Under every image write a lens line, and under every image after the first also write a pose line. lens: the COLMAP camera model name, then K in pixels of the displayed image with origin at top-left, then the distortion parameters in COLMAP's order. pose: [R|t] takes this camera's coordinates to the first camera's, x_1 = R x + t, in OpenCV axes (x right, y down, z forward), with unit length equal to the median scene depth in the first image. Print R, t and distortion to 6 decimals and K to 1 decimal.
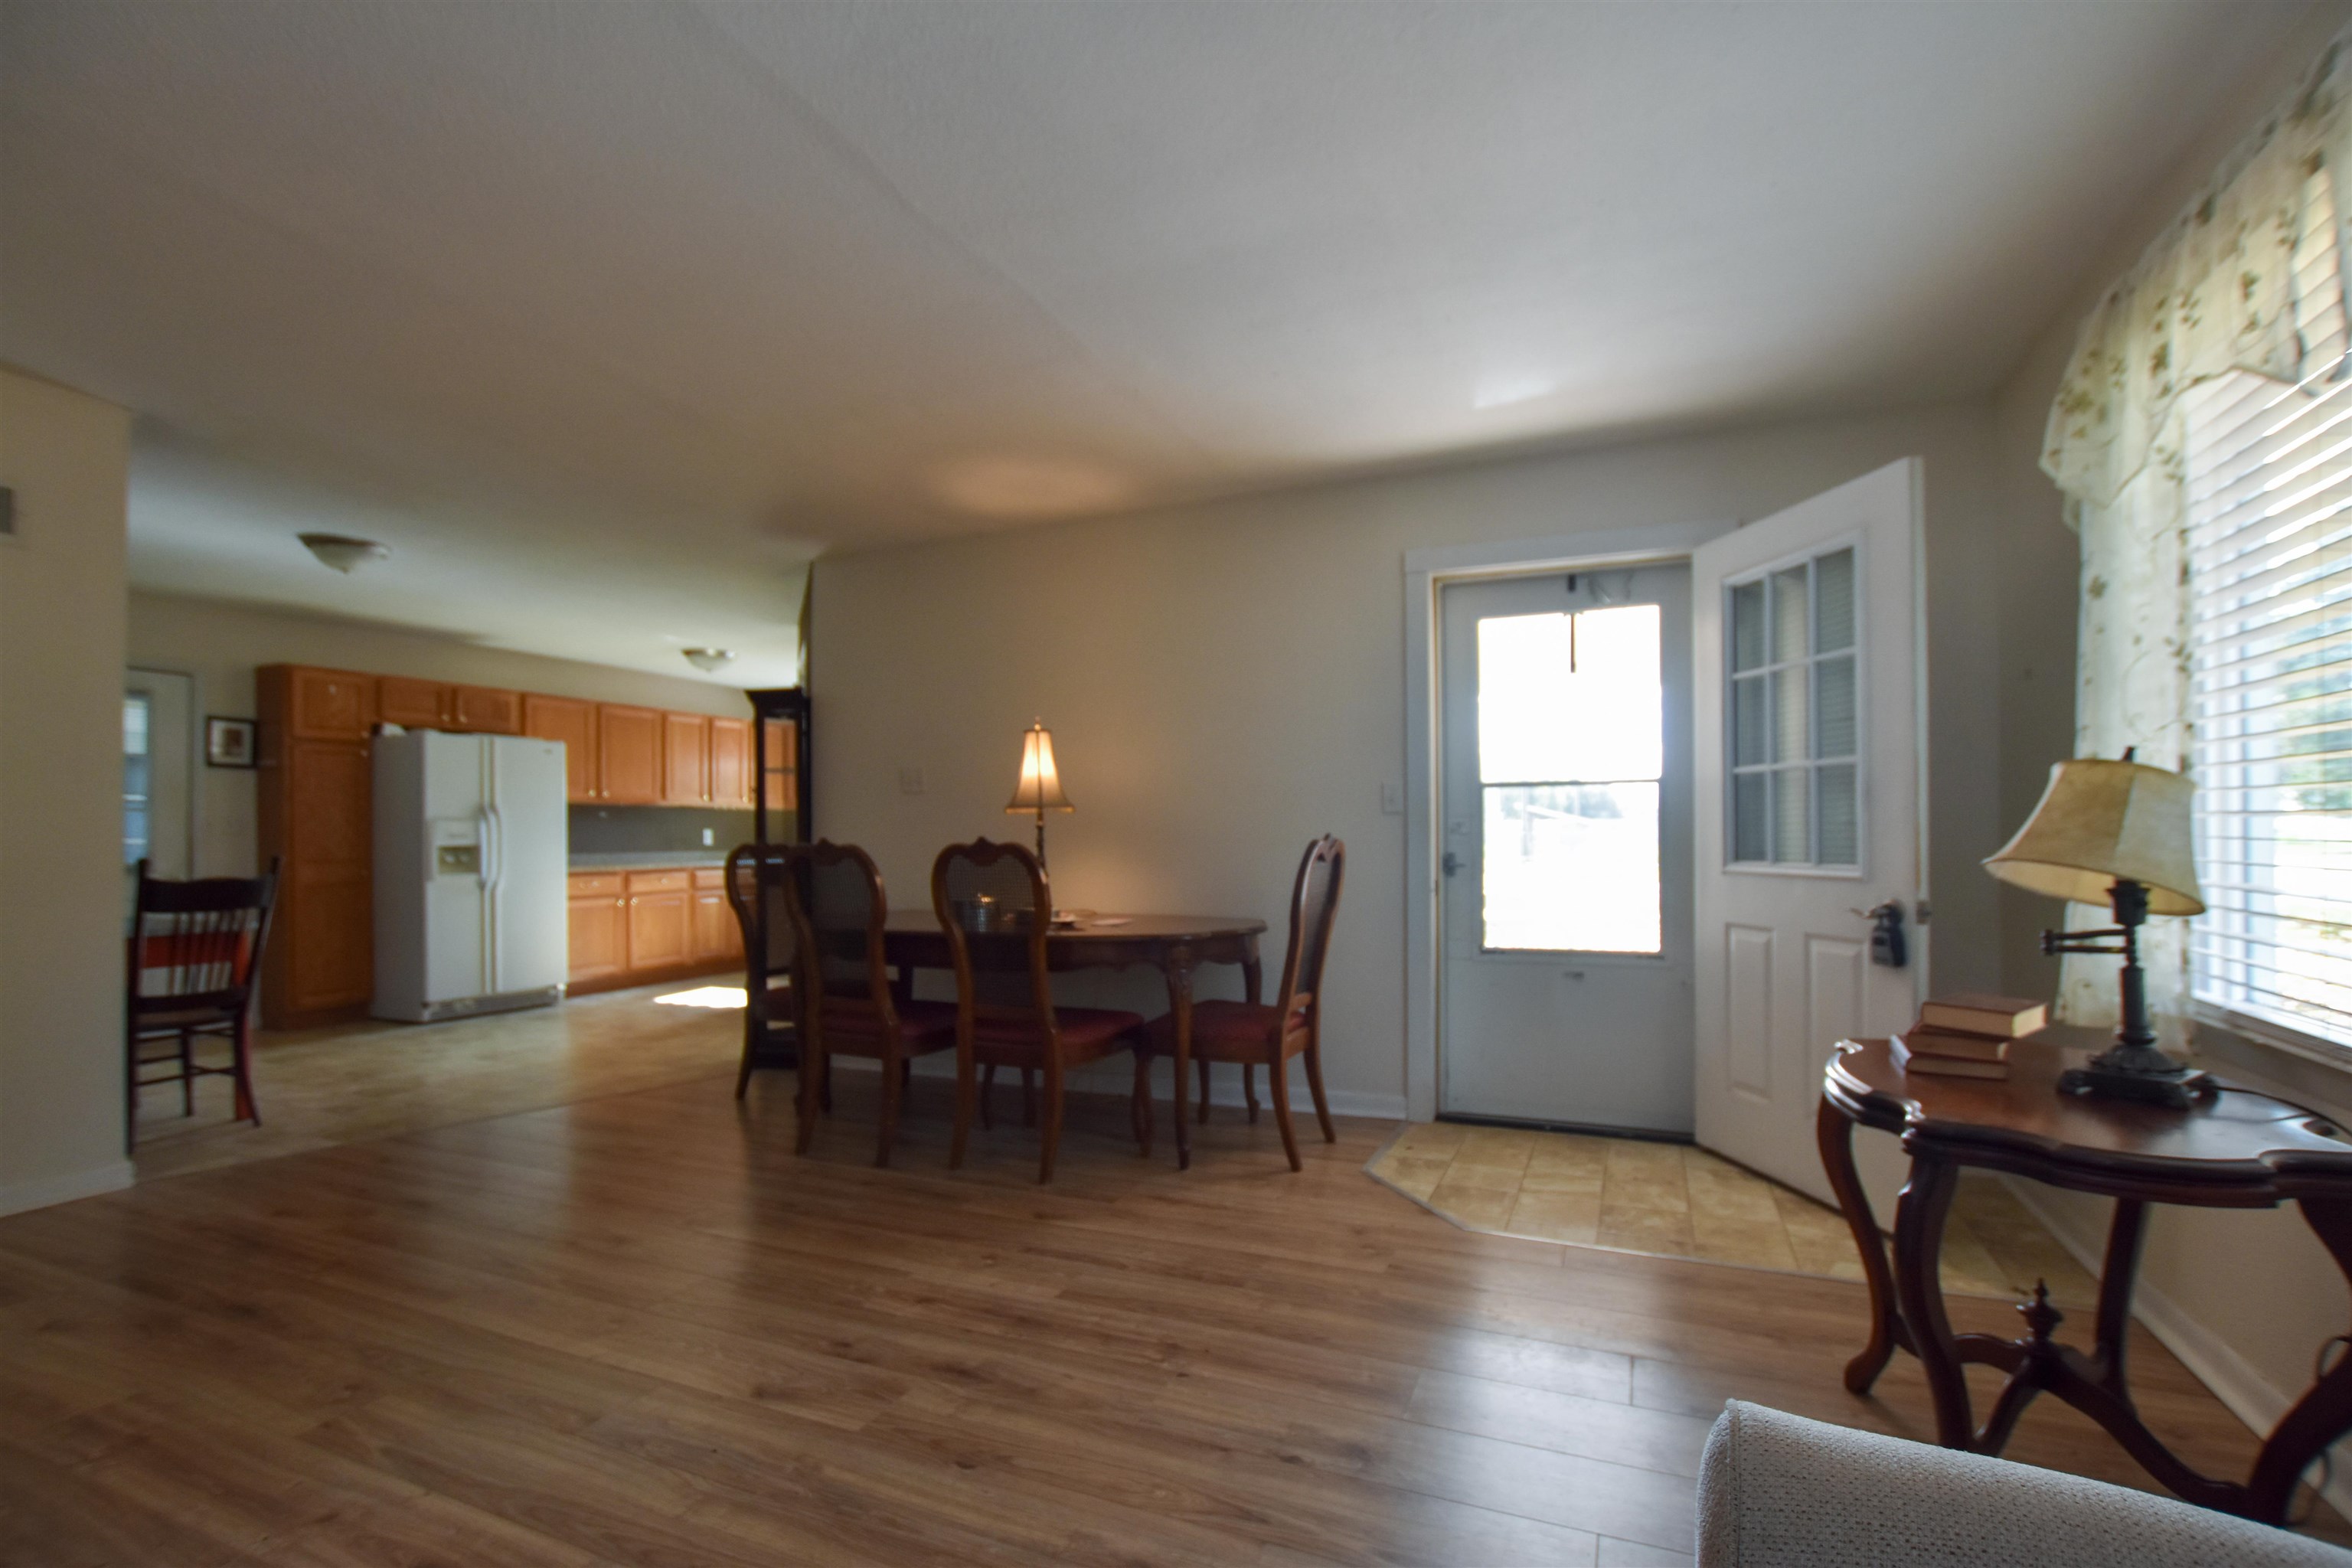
lens RADIAL K [[1042.5, 0, 1232.0], [0, 1042.5, 803.7], [0, 0, 1]] dist [-0.026713, 0.004894]
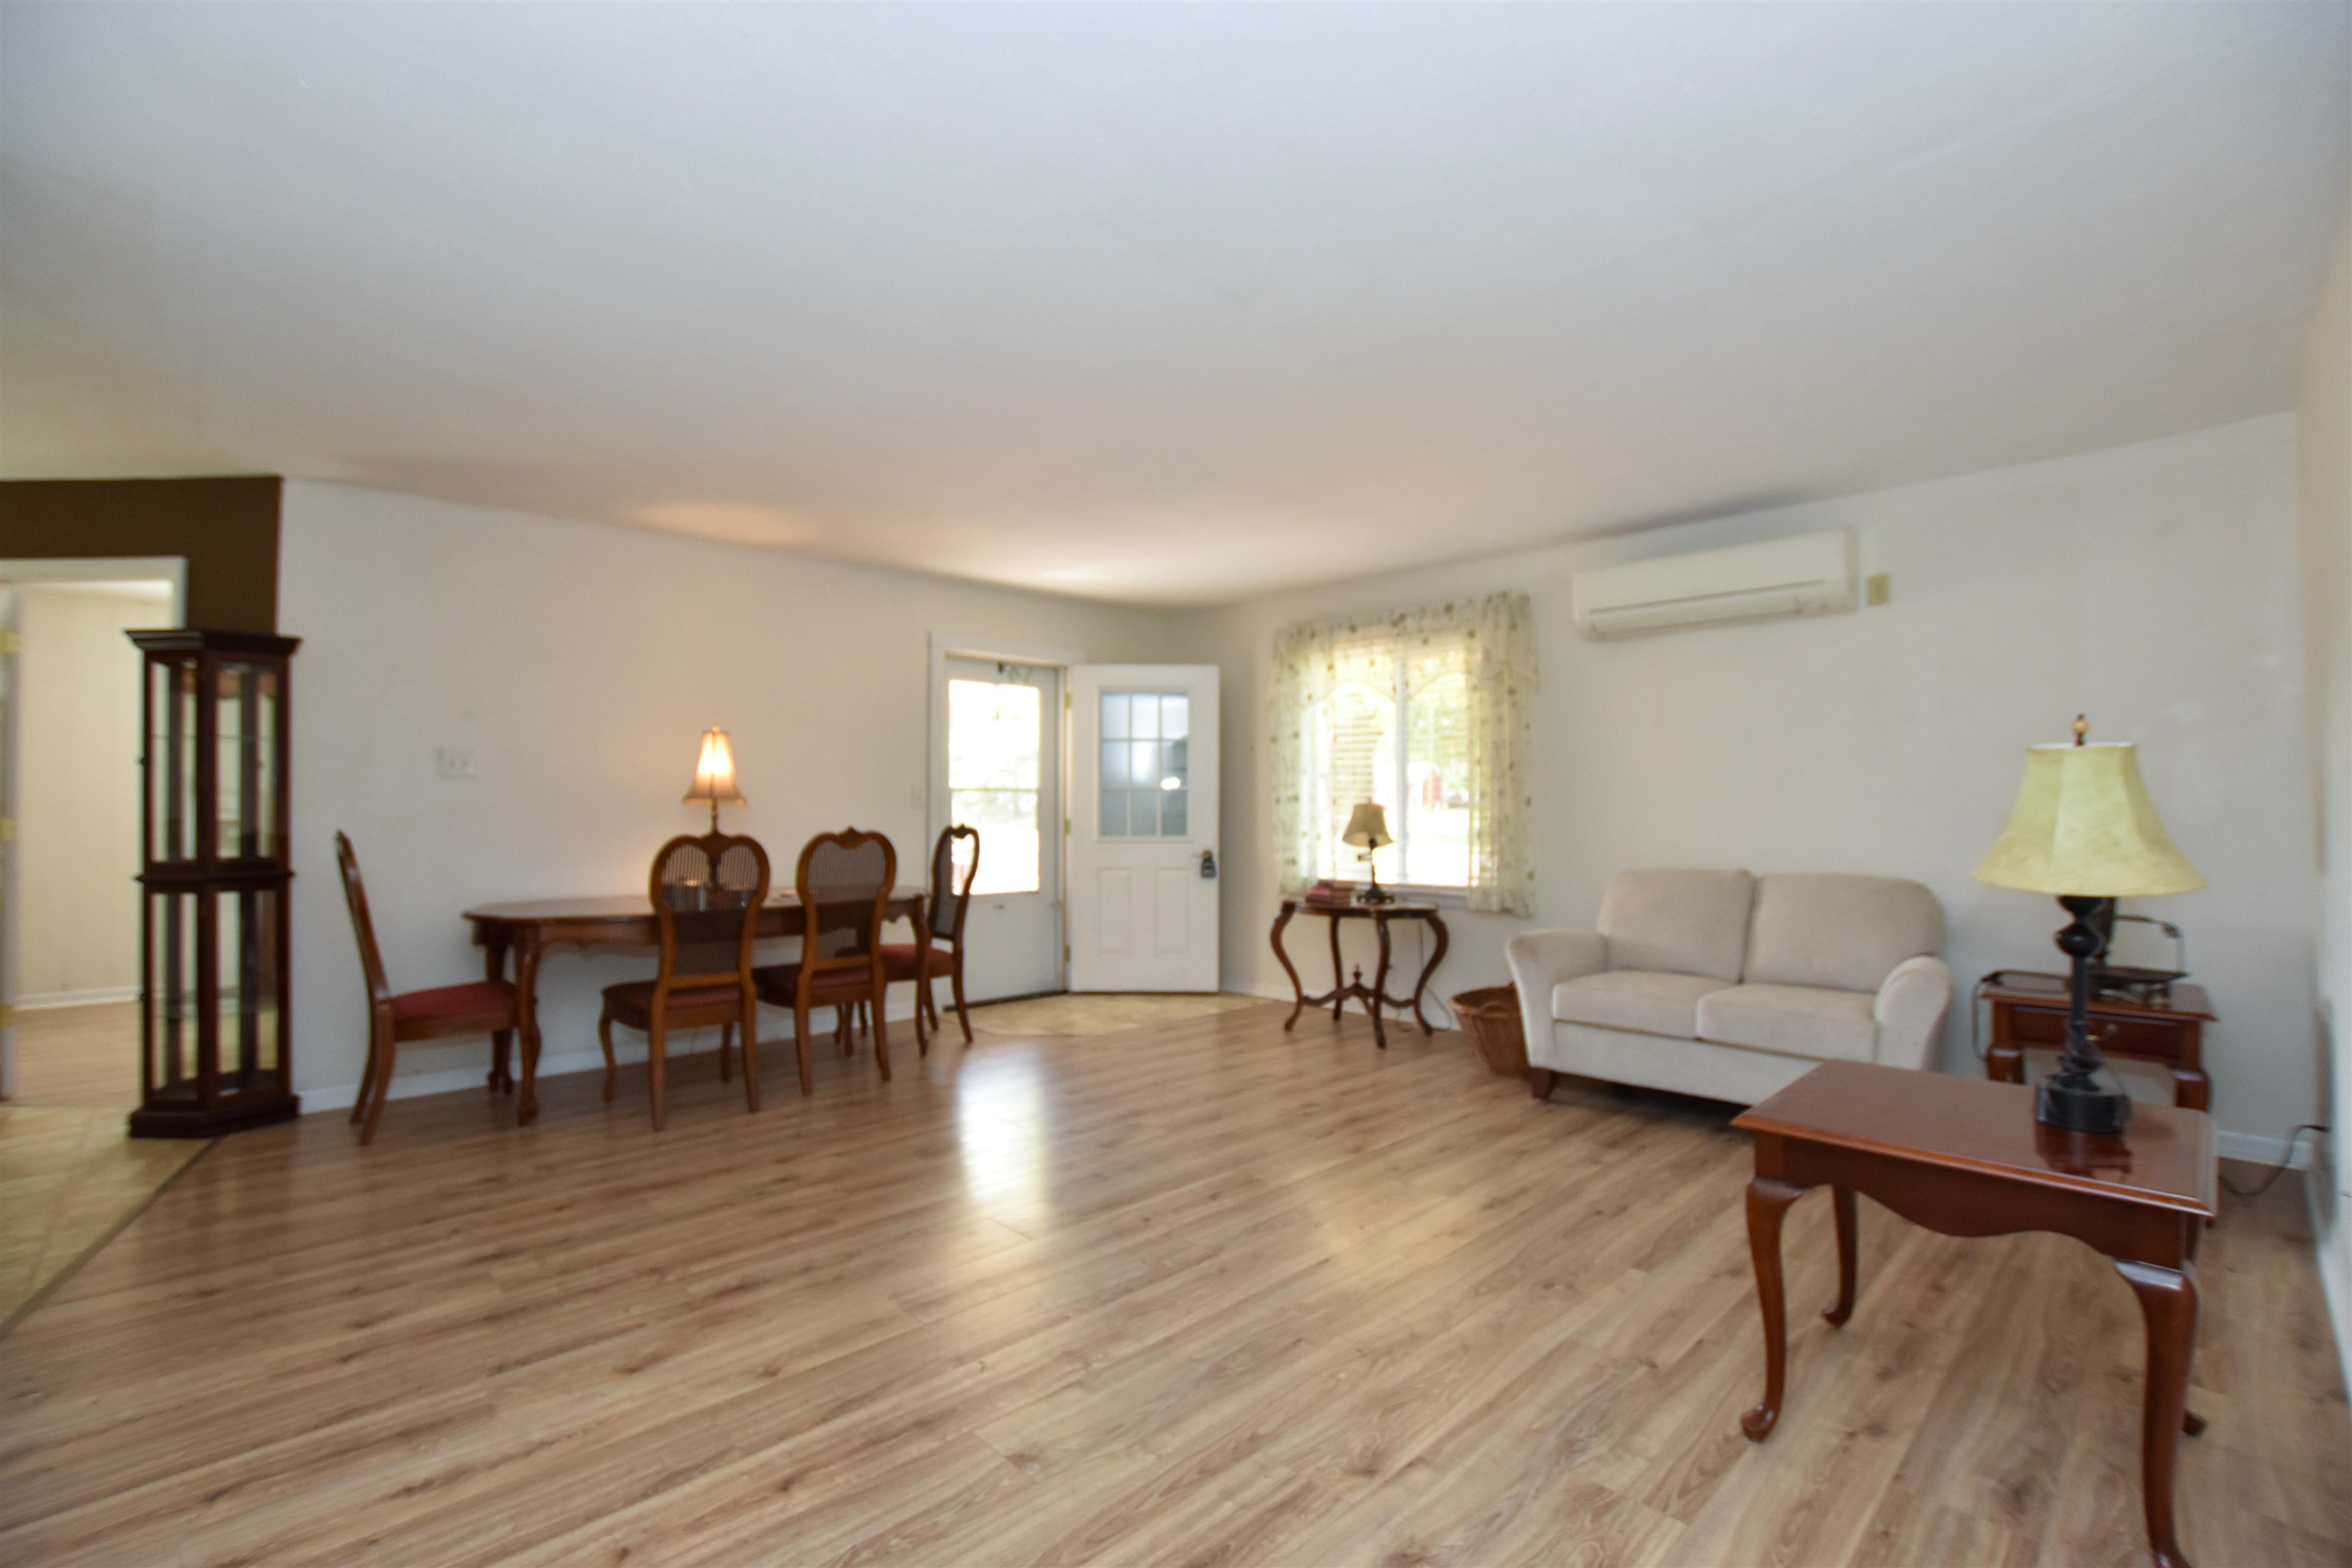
lens RADIAL K [[1042.5, 0, 1158.0], [0, 1042.5, 791.9], [0, 0, 1]] dist [-0.026713, 0.004894]
pose [[0.401746, 0.020207, 0.915528, -1.106673], [-0.025346, 0.999619, -0.010940, -0.005776], [-0.915400, -0.018810, 0.402105, 0.120462]]
